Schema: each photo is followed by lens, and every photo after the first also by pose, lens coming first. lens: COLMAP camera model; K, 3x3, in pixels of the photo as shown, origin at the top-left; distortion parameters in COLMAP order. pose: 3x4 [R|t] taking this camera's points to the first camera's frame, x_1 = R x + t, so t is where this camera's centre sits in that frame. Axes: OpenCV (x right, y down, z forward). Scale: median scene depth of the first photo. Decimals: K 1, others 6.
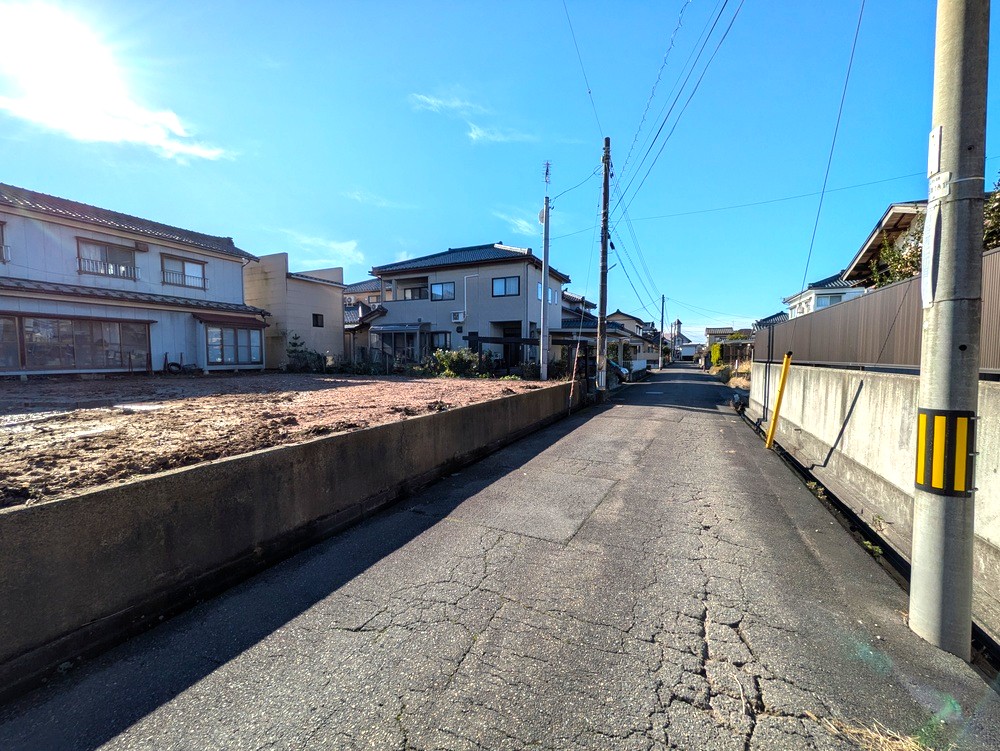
lens RADIAL K [[395.9, 0, 501.0], [0, 395.9, 377.4], [0, 0, 1]] dist [0.003343, -0.001370]
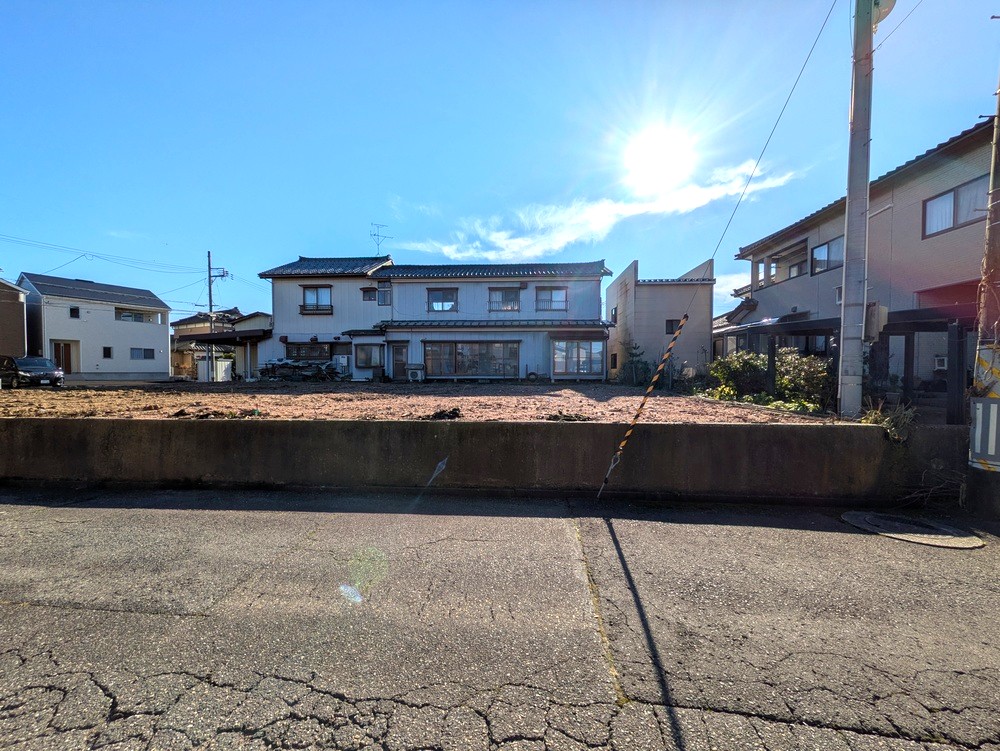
lens RADIAL K [[395.9, 0, 503.0], [0, 395.9, 378.1], [0, 0, 1]] dist [0.003343, -0.001370]
pose [[0.366301, 0.015664, -0.930365, 0.290123], [-0.050994, 0.998694, -0.003262, -0.010437], [0.929098, 0.048638, 0.366621, 0.438225]]
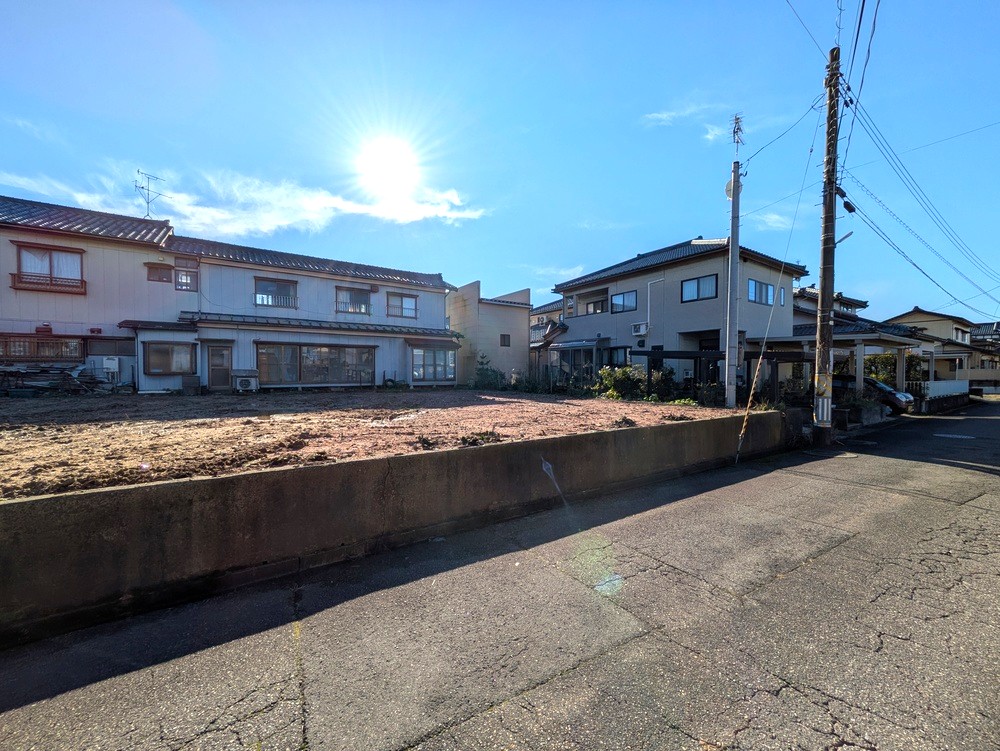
lens RADIAL K [[395.9, 0, 501.3], [0, 395.9, 376.2], [0, 0, 1]] dist [0.003343, -0.001370]
pose [[0.856281, 0.004229, -0.516493, 0.101980], [-0.028167, 0.998861, -0.038519, -0.008176], [0.515742, 0.047531, 0.855425, 0.121768]]
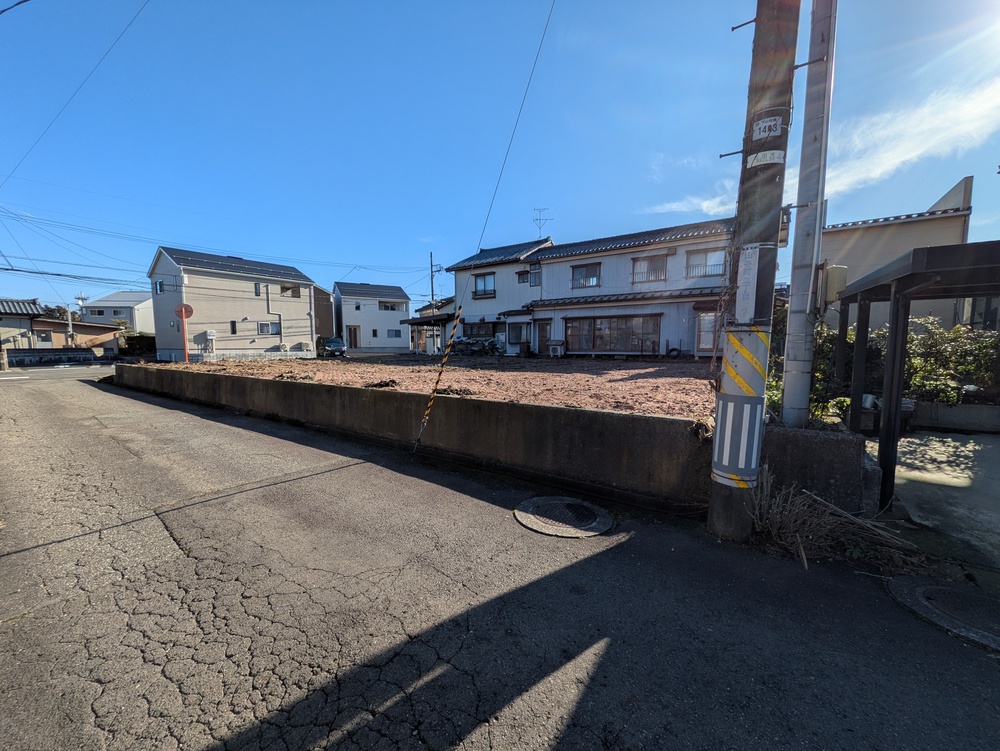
lens RADIAL K [[395.9, 0, 501.3], [0, 395.9, 379.0], [0, 0, 1]] dist [0.003343, -0.001370]
pose [[-0.174829, 0.084355, -0.980979, 0.370660], [-0.051427, 0.994181, 0.094655, -0.030703], [0.983255, 0.066998, -0.169474, 0.681846]]
